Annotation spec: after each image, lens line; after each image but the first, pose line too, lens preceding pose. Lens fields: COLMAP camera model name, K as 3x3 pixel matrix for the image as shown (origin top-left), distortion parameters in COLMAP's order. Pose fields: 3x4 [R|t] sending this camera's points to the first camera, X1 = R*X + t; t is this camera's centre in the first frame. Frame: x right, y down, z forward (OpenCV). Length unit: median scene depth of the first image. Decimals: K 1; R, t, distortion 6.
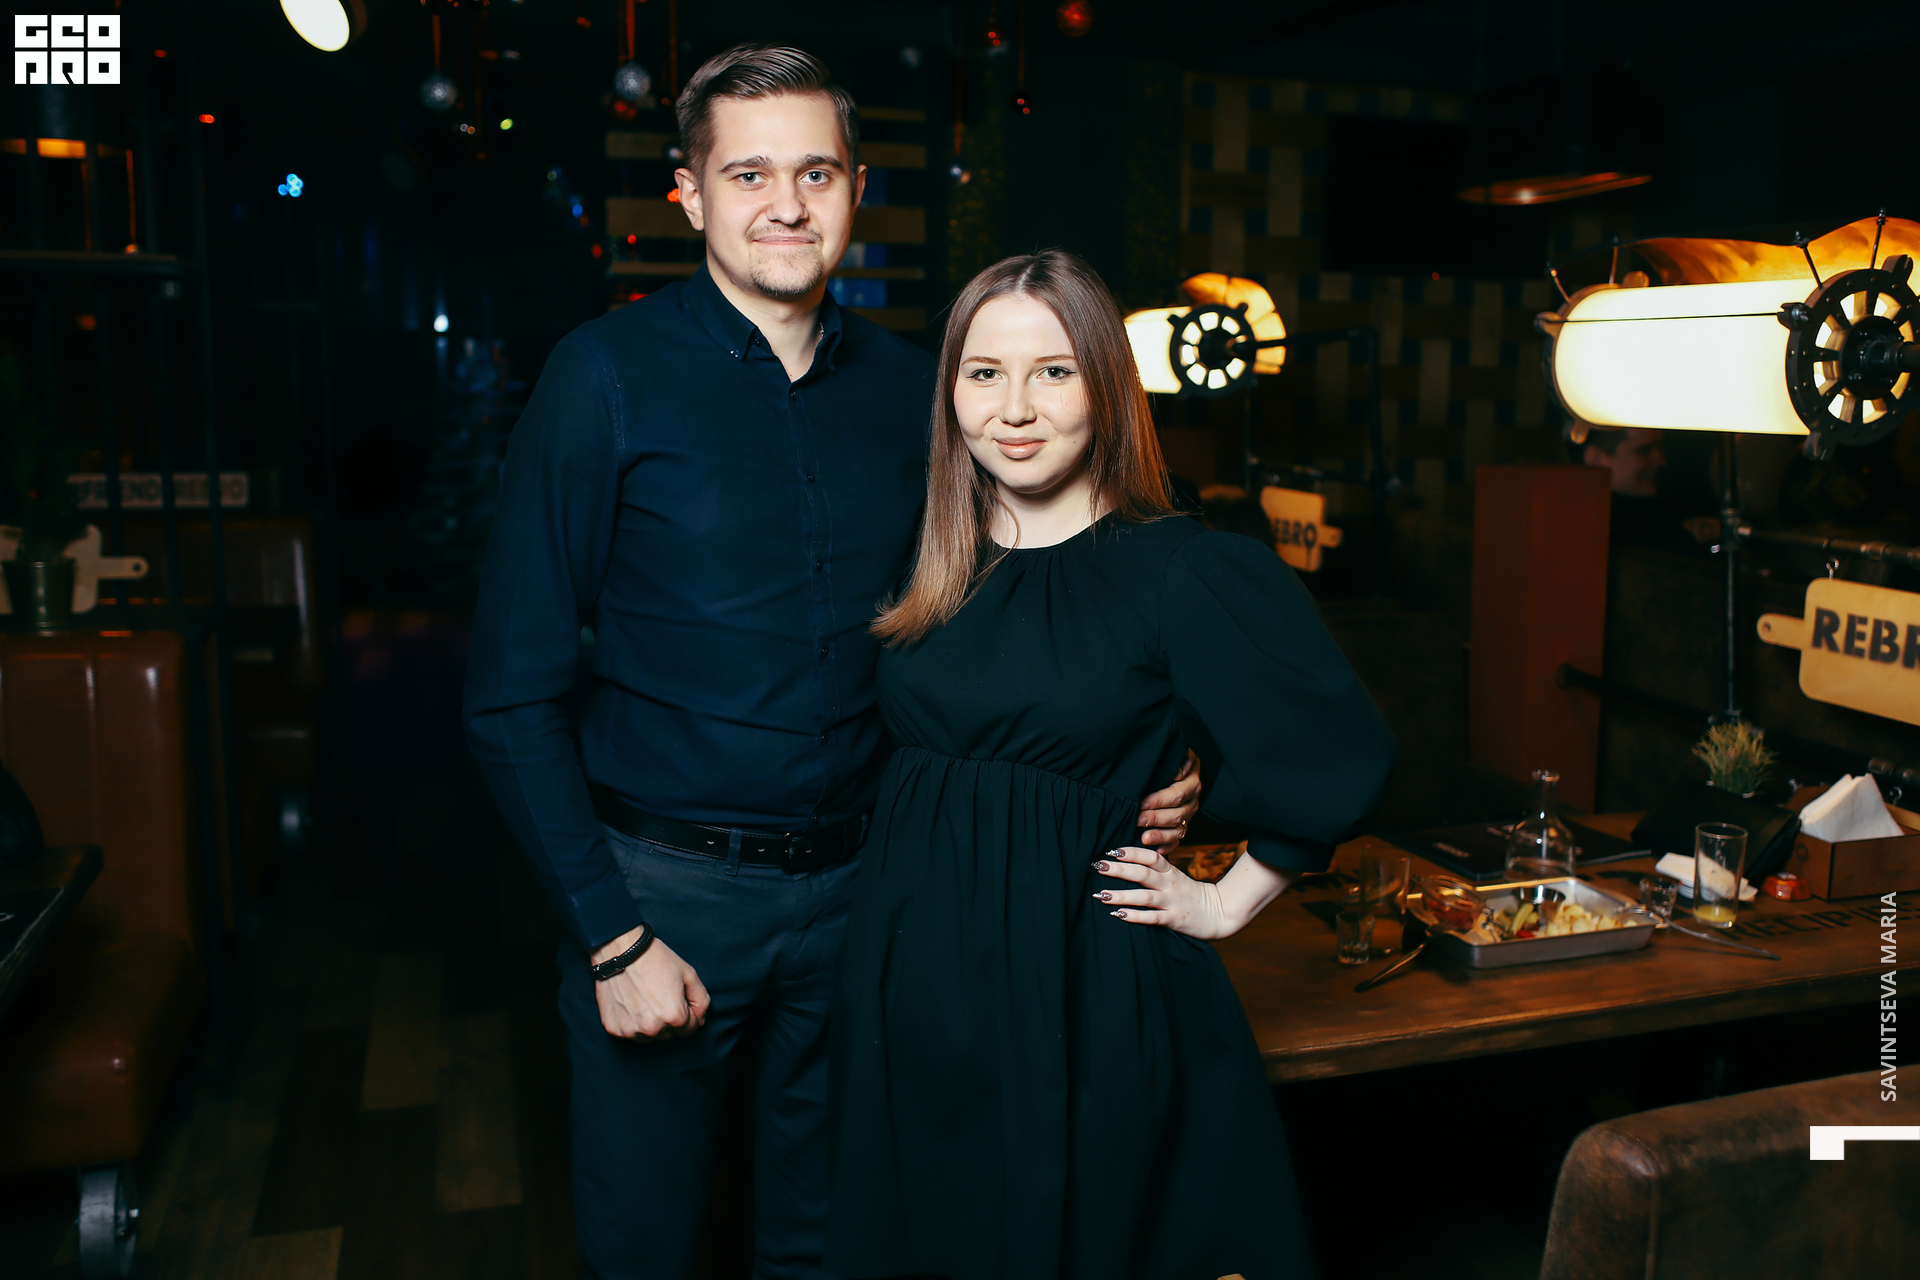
lens RADIAL K [[1596.1, 0, 957.9], [0, 1596.1, 599.4], [0, 0, 1]] dist [-0.052322, 0.002499]
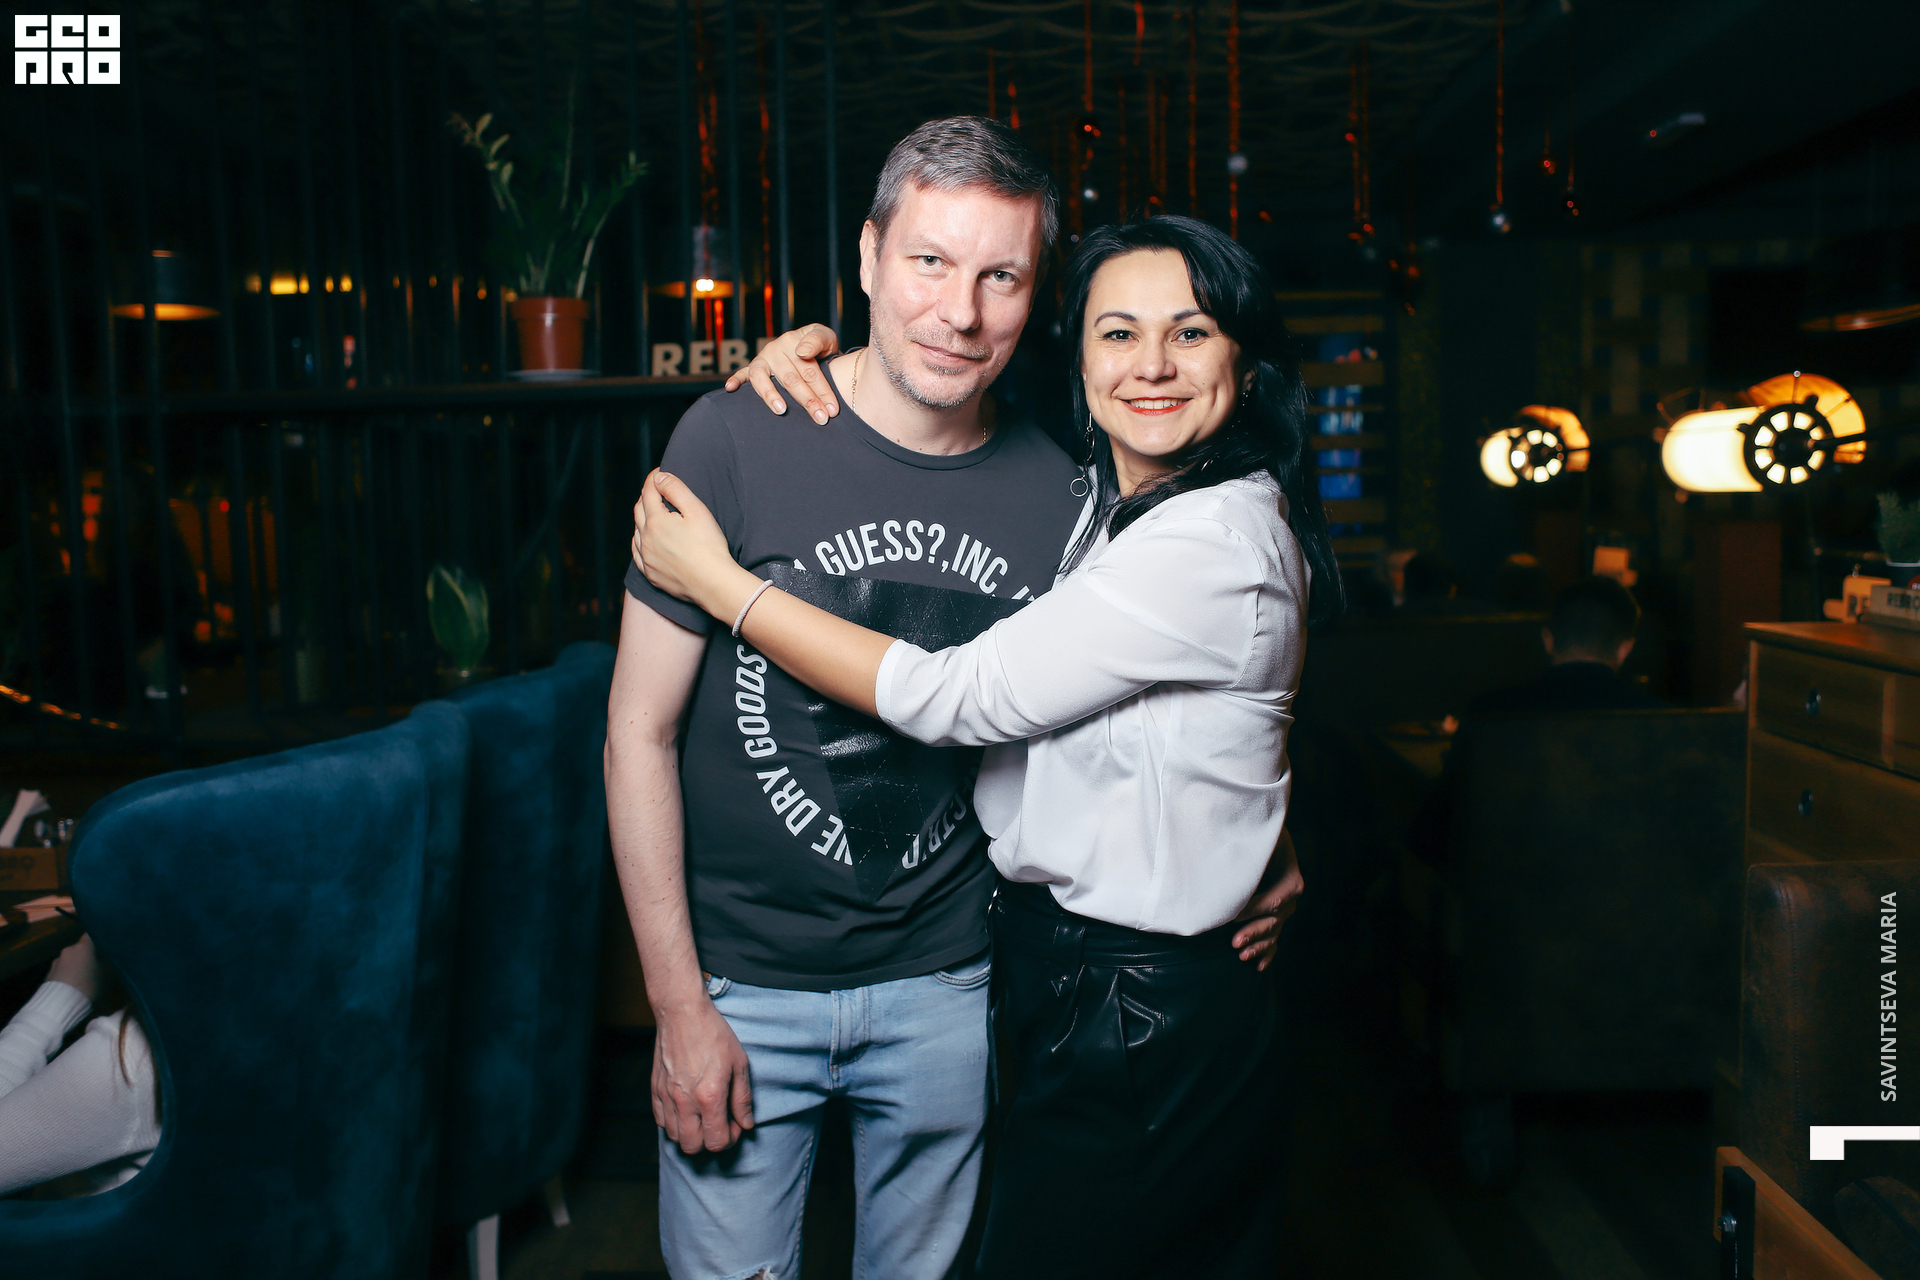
lens RADIAL K [[1515.2, 0, 960.0], [0, 1515.2, 640.0], [0, 0, 1]] dist [-0.119505, 0.154292]
pose [[0.939193, -0.000825, -0.343390, 0.129741], [-0.013720, 0.999108, -0.039926, 0.086797], [0.343117, 0.042209, 0.938344, -0.539110]]
